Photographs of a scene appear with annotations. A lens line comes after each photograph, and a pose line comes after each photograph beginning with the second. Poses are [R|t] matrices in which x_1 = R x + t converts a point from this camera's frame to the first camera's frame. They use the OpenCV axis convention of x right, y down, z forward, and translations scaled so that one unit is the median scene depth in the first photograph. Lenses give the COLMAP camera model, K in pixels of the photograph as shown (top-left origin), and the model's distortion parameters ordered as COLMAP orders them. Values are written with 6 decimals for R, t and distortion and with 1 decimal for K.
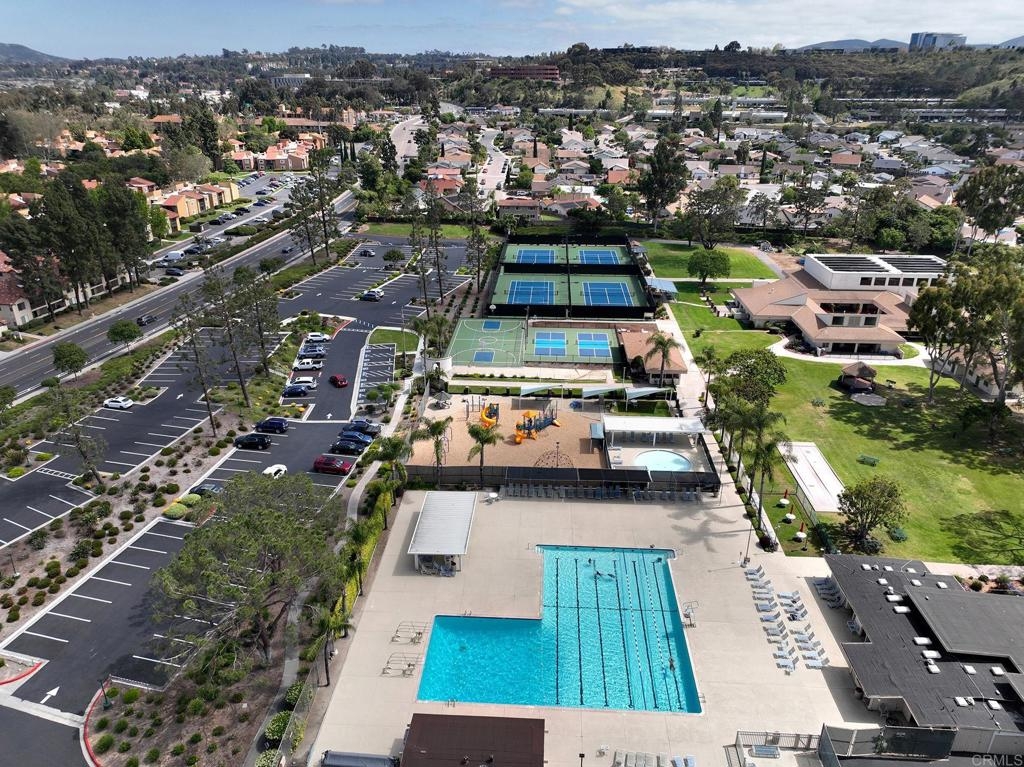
lens RADIAL K [[708.8, 0, 512.0], [0, 708.8, 383.5], [0, 0, 1]] dist [0.001185, 0.010585]
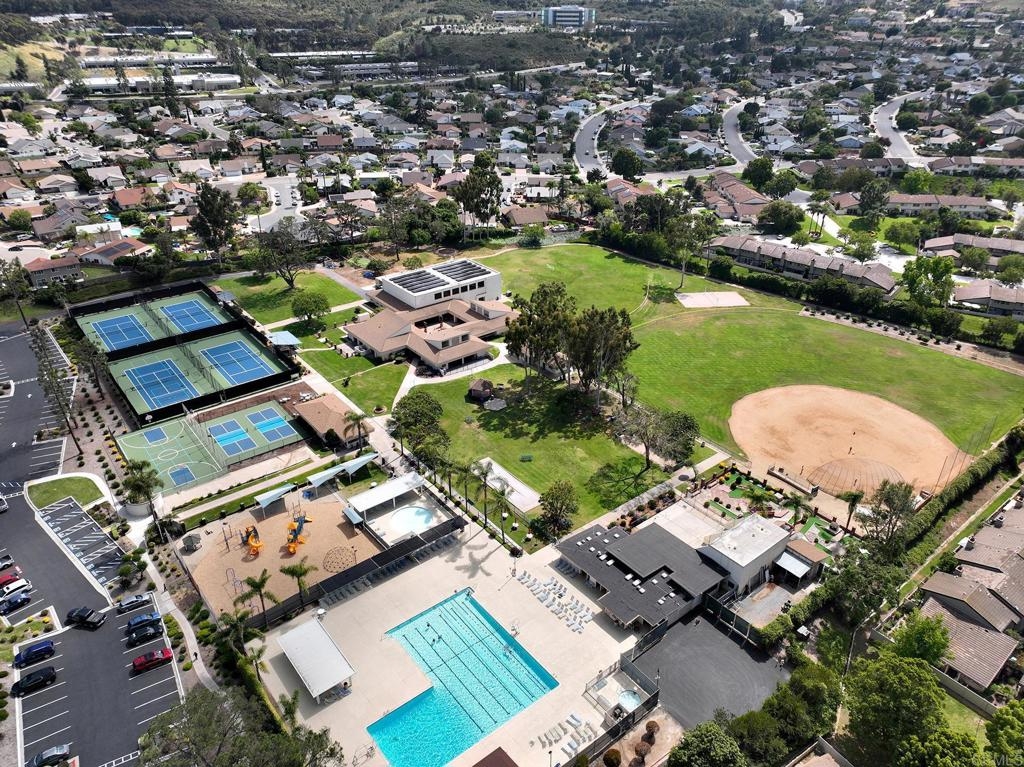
lens RADIAL K [[708.8, 0, 512.0], [0, 708.8, 383.5], [0, 0, 1]] dist [0.001185, 0.010585]
pose [[0.747325, -0.308469, 0.588517, -0.285496], [0.256984, 0.950966, 0.172115, -0.255419], [-0.612751, 0.022614, 0.789952, -0.120789]]
